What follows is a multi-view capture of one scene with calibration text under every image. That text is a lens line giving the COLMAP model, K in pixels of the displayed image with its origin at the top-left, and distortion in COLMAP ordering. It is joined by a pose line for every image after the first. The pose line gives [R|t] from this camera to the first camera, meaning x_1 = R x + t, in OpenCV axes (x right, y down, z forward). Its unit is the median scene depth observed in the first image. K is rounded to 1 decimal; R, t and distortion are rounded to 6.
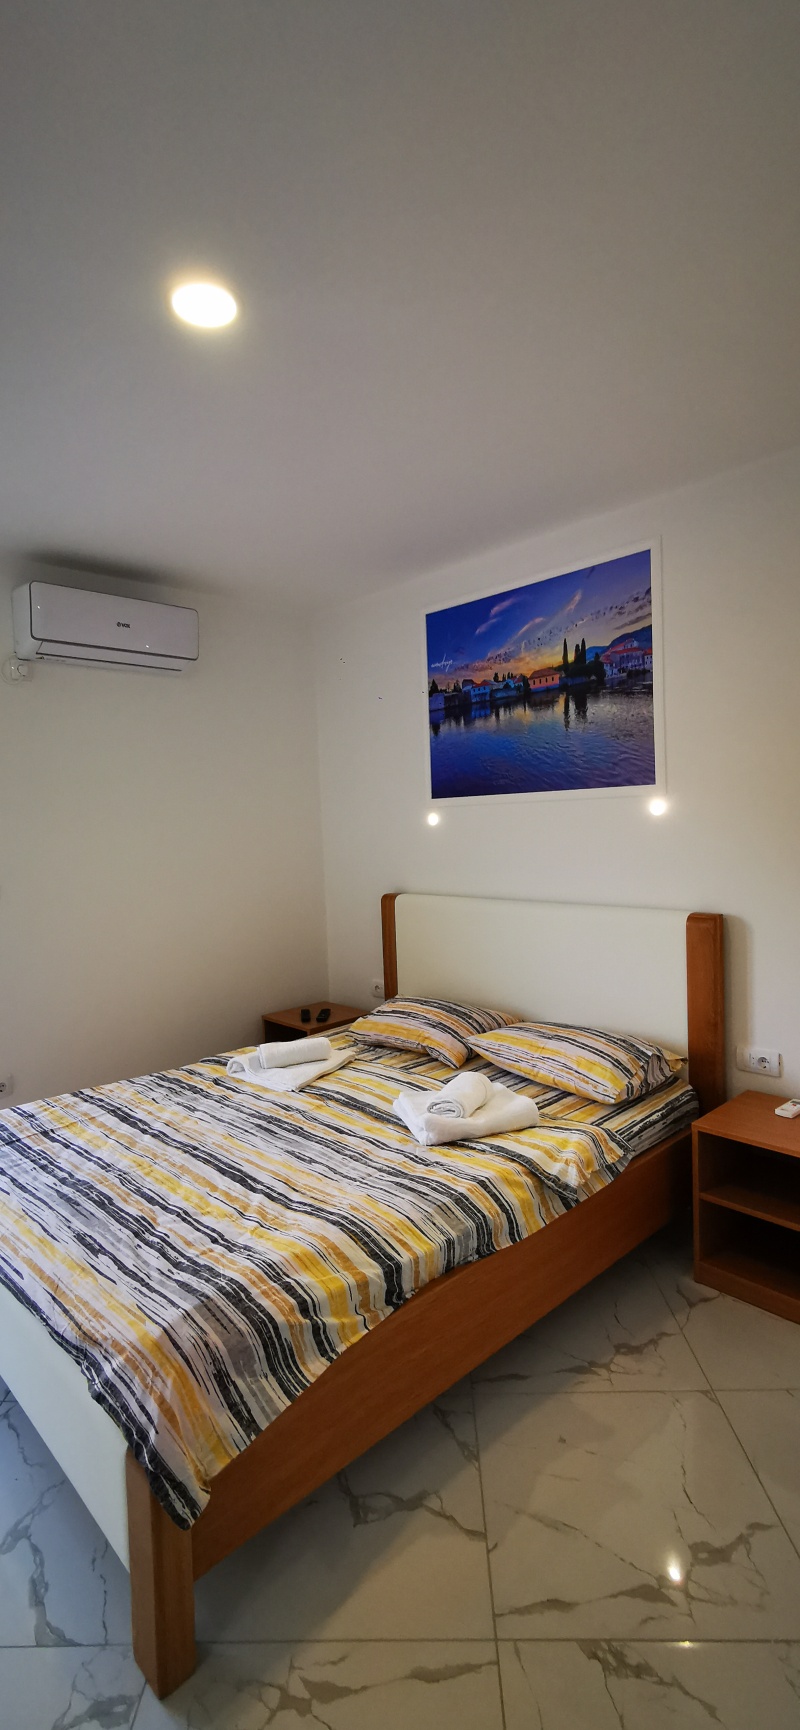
lens RADIAL K [[803.2, 0, 397.7], [0, 803.2, 861.3], [0, 0, 1]] dist [-0.010332, 0.008002]
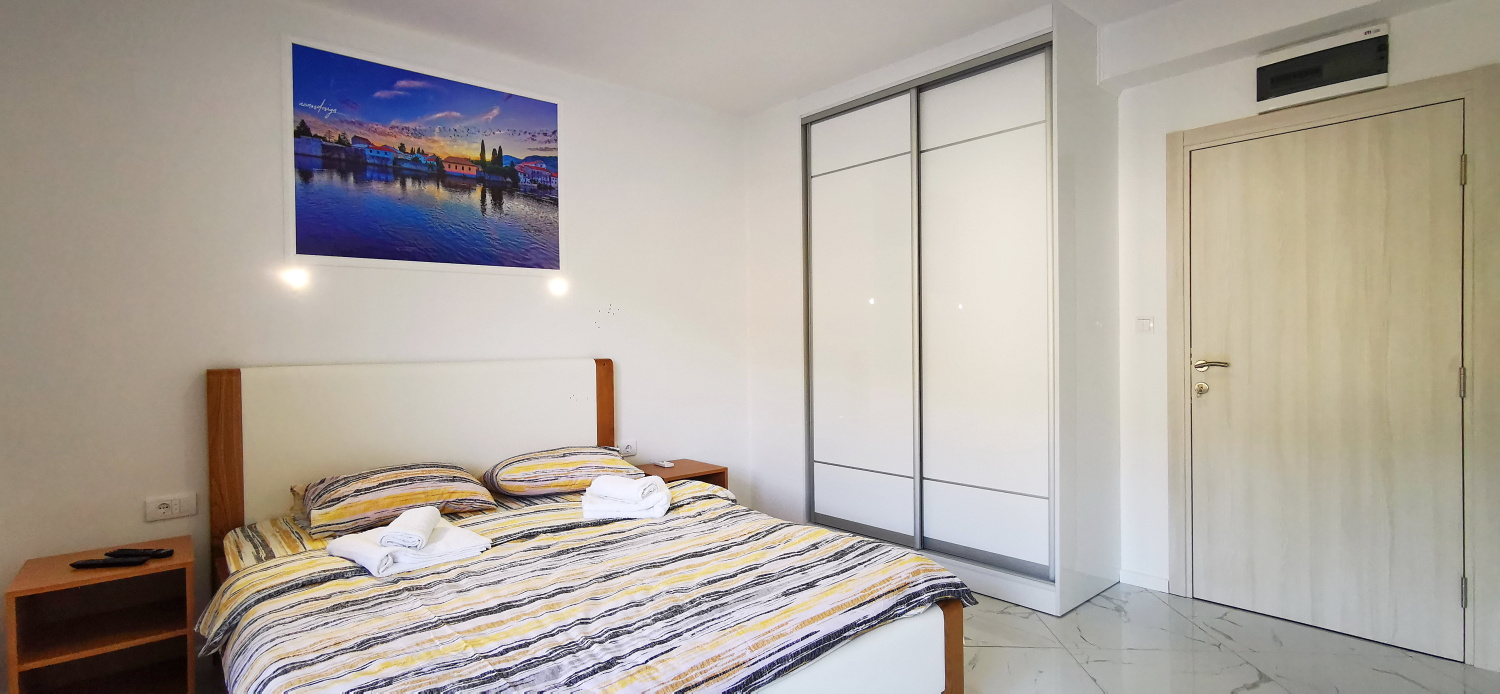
lens RADIAL K [[696.4, 0, 750.6], [0, 696.4, 344.6], [0, 0, 1]] dist [-0.010332, 0.008002]
pose [[0.035276, 0.030821, 0.998902, -0.818792], [0.064159, 0.997393, -0.033040, 0.089971], [-0.997316, 0.065254, 0.033206, 0.592532]]
